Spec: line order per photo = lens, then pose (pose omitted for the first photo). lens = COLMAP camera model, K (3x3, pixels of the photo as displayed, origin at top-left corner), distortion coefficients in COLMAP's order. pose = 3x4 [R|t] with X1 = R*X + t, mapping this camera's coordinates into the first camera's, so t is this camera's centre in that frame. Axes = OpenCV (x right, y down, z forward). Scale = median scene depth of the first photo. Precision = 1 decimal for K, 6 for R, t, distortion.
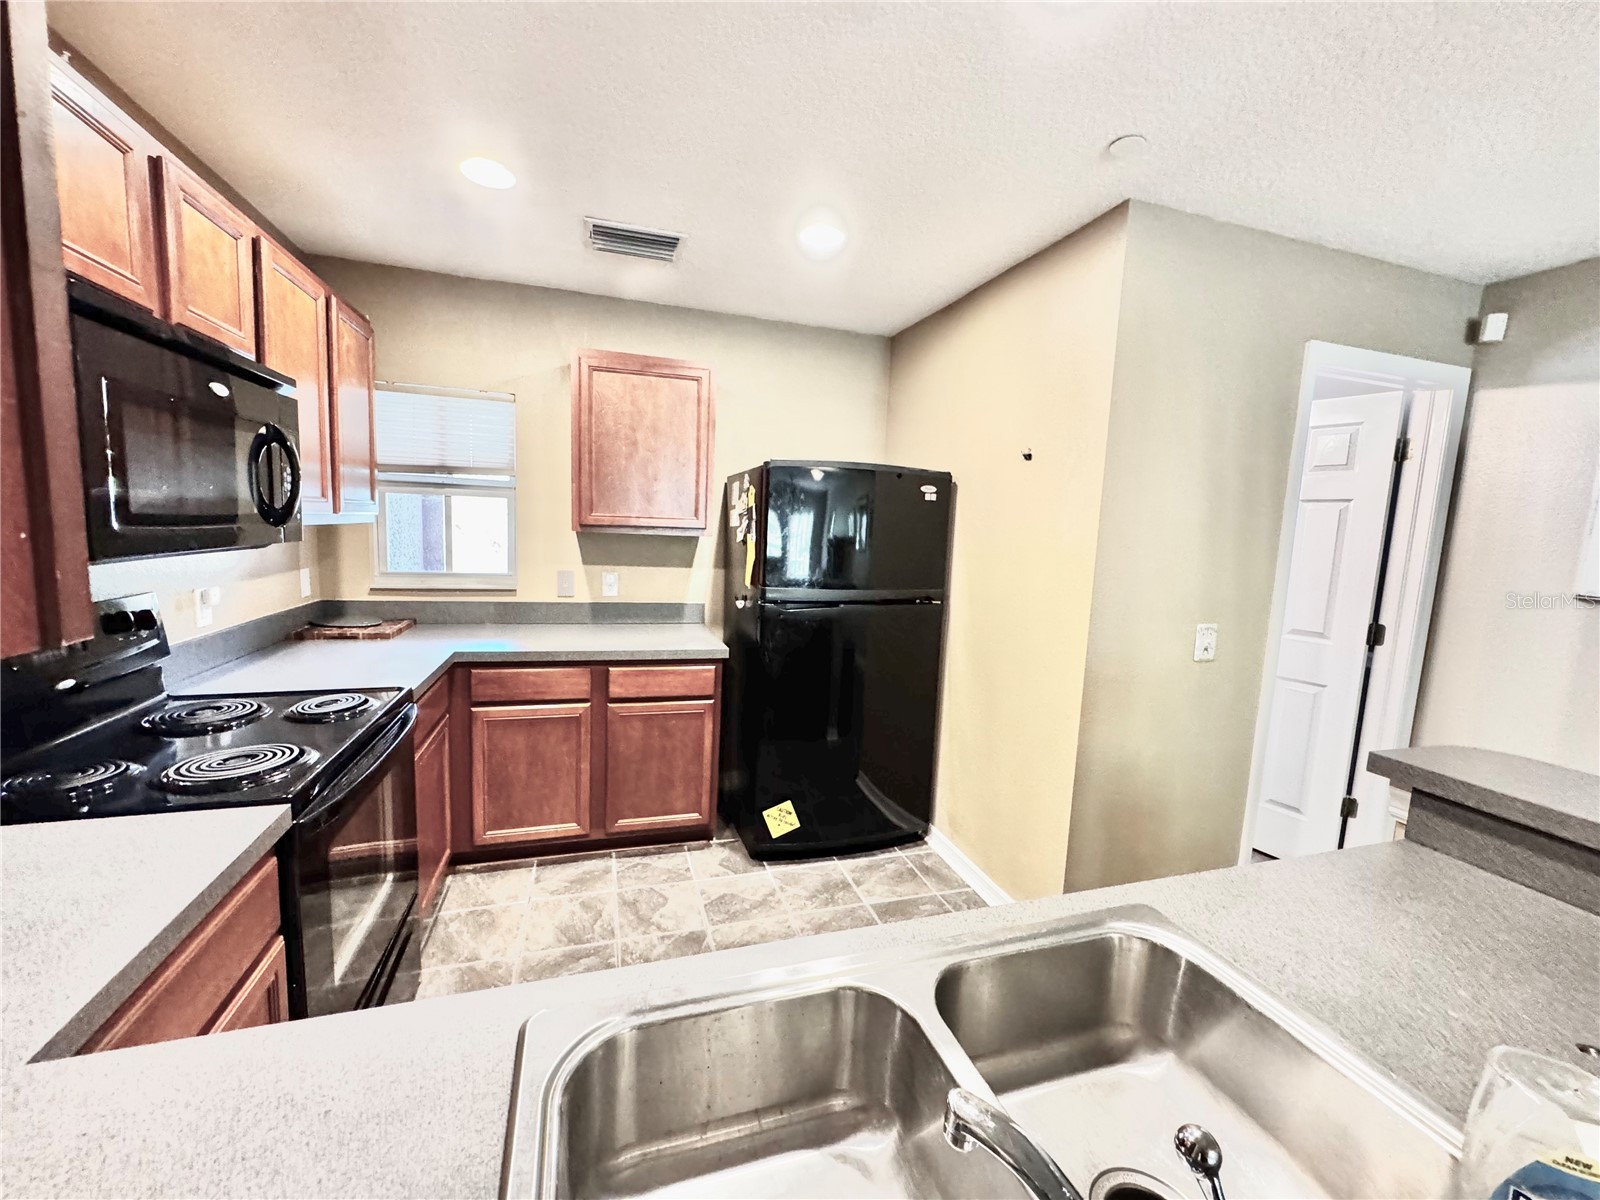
lens RADIAL K [[639.1, 0, 795.8], [0, 639.1, 596.8], [0, 0, 1]] dist [-0.003996, 0.000279]
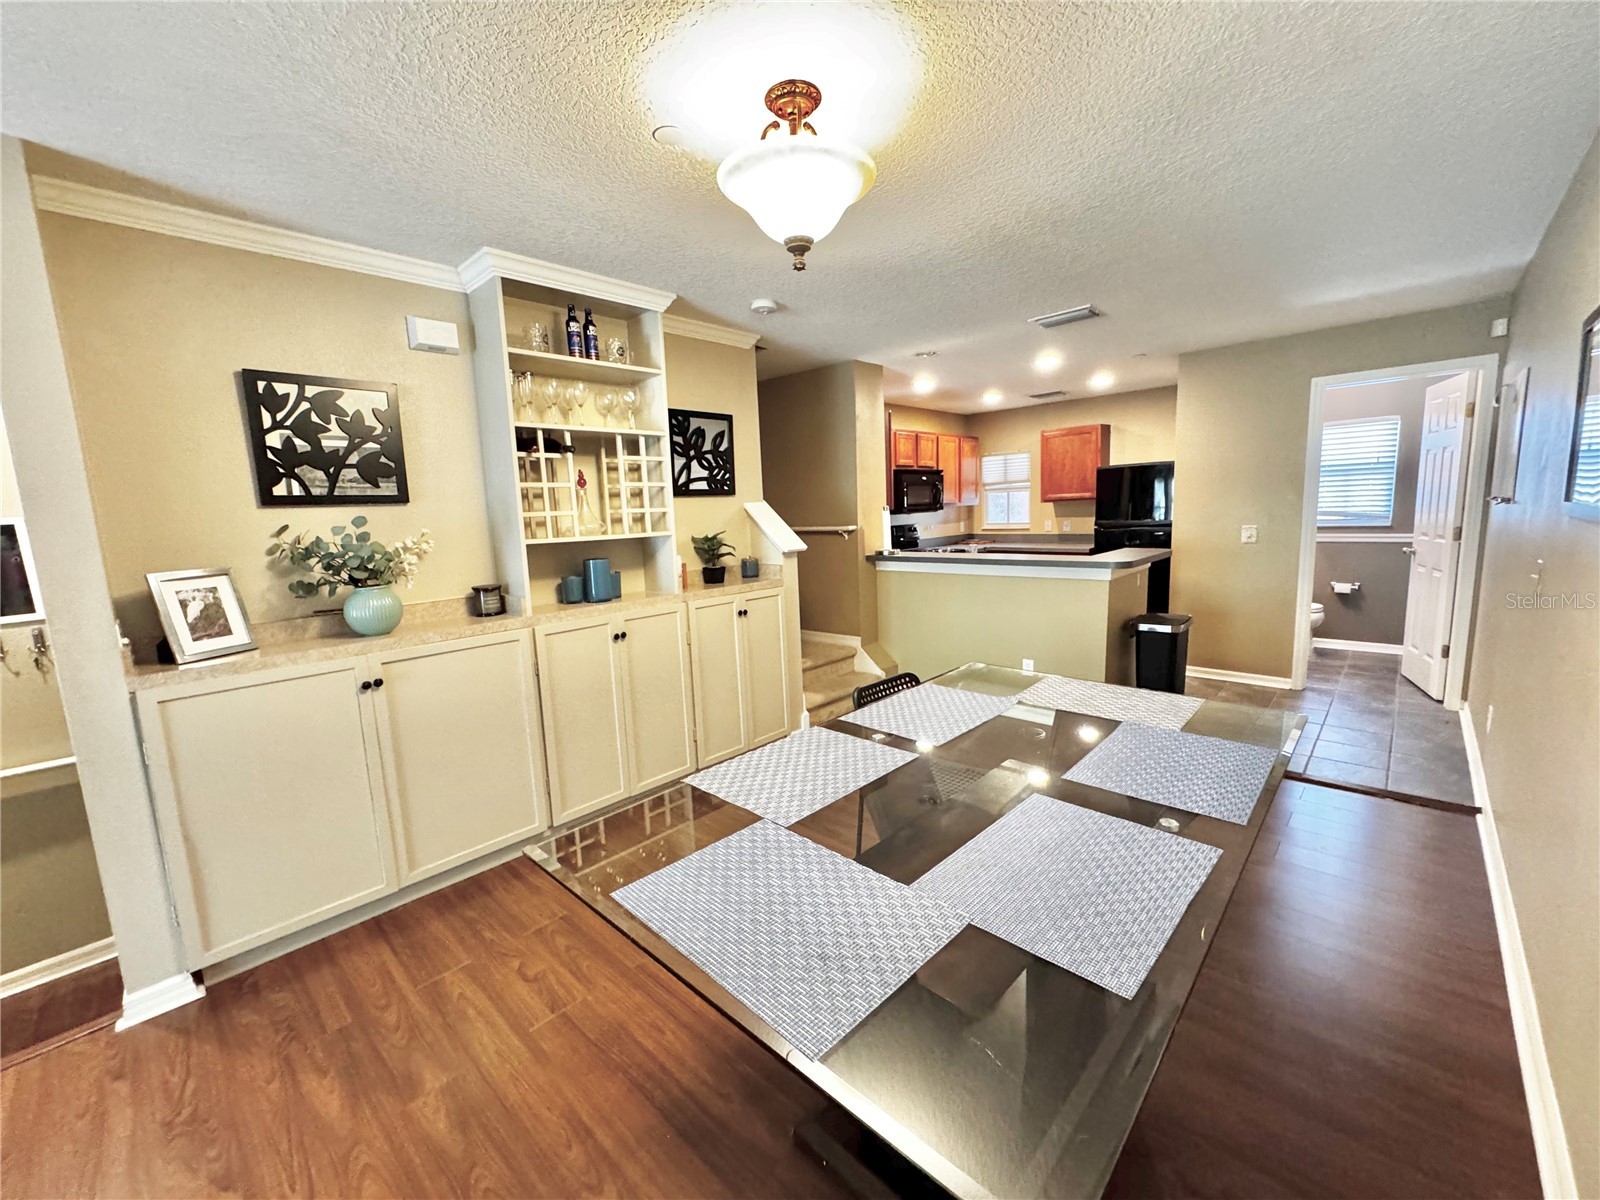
lens RADIAL K [[639.1, 0, 796.7], [0, 639.1, 600.5], [0, 0, 1]] dist [-0.003996, 0.000279]
pose [[0.475412, 0.062387, -0.877548, 1.638657], [-0.041150, 0.997968, 0.048655, 0.227960], [0.878800, 0.012980, 0.477013, -1.189560]]
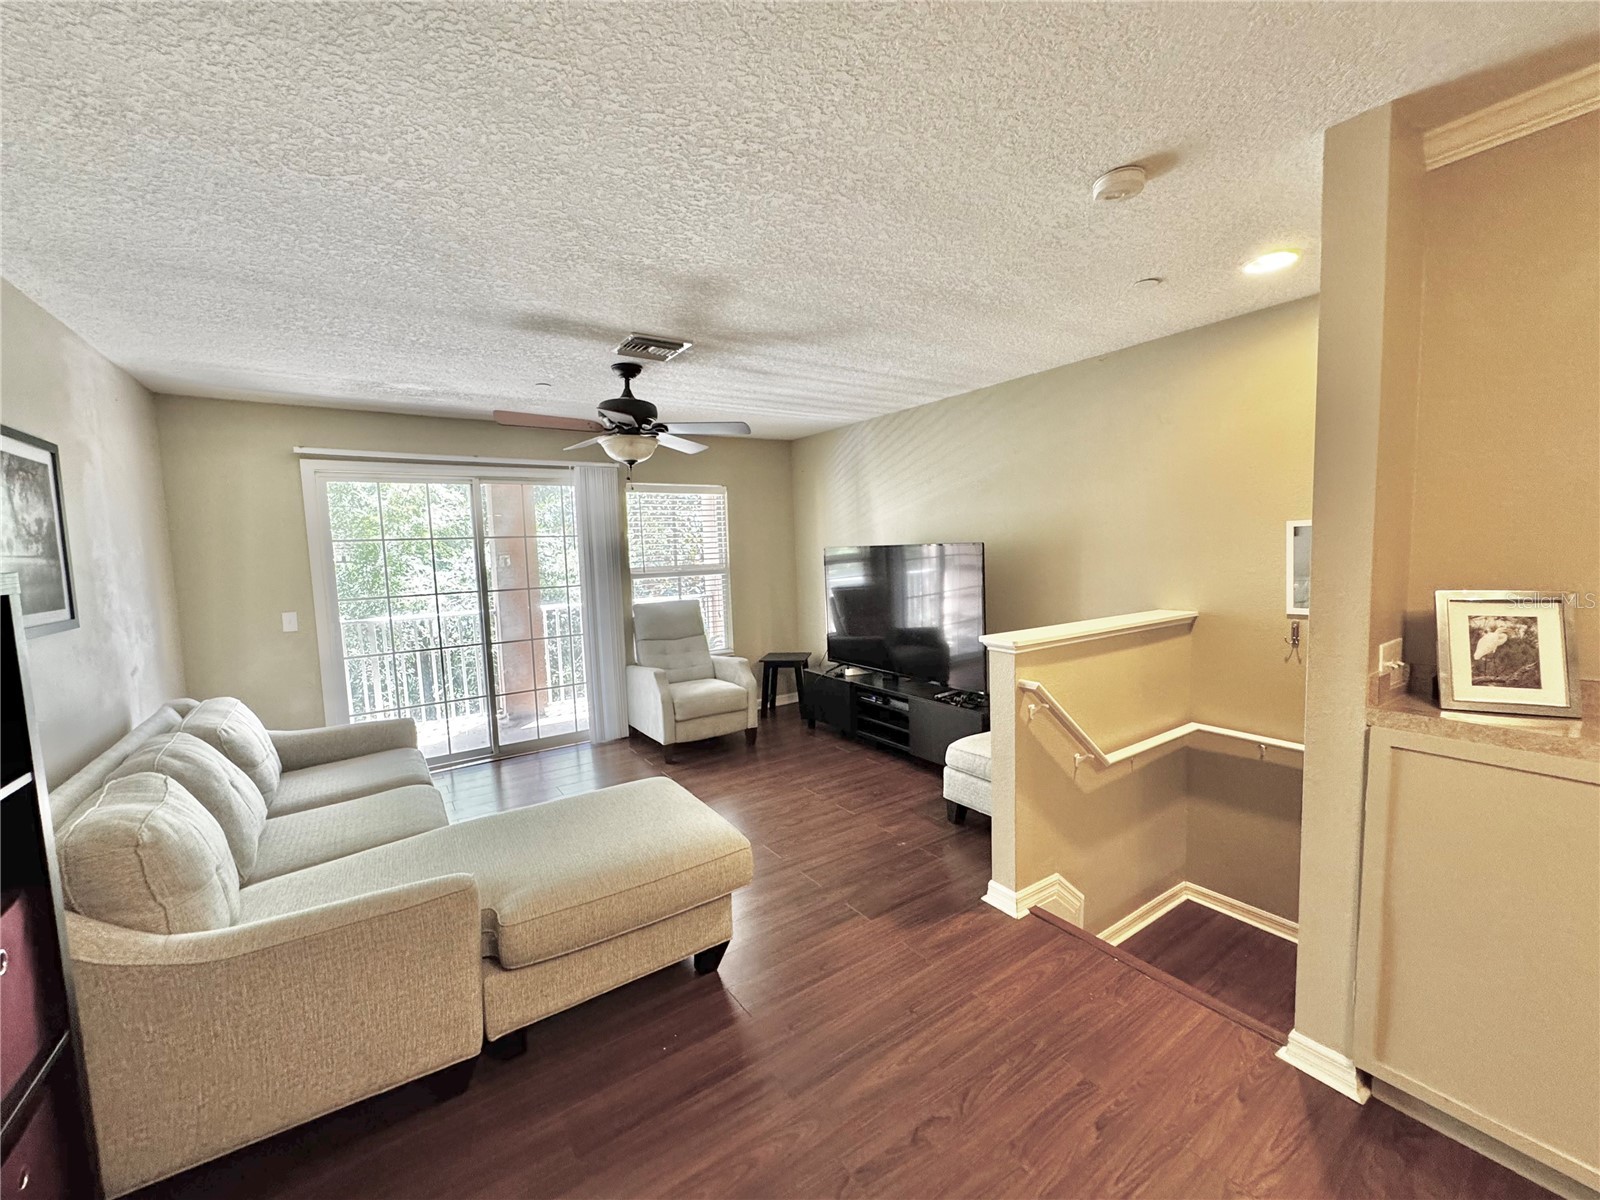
lens RADIAL K [[639.1, 0, 801.2], [0, 639.1, 602.7], [0, 0, 1]] dist [-0.003996, 0.000279]
pose [[-0.960266, 0.013047, -0.278783, 1.330161], [-0.041198, 0.981336, 0.187834, 0.183557], [0.276030, 0.191856, -0.941806, -1.091145]]
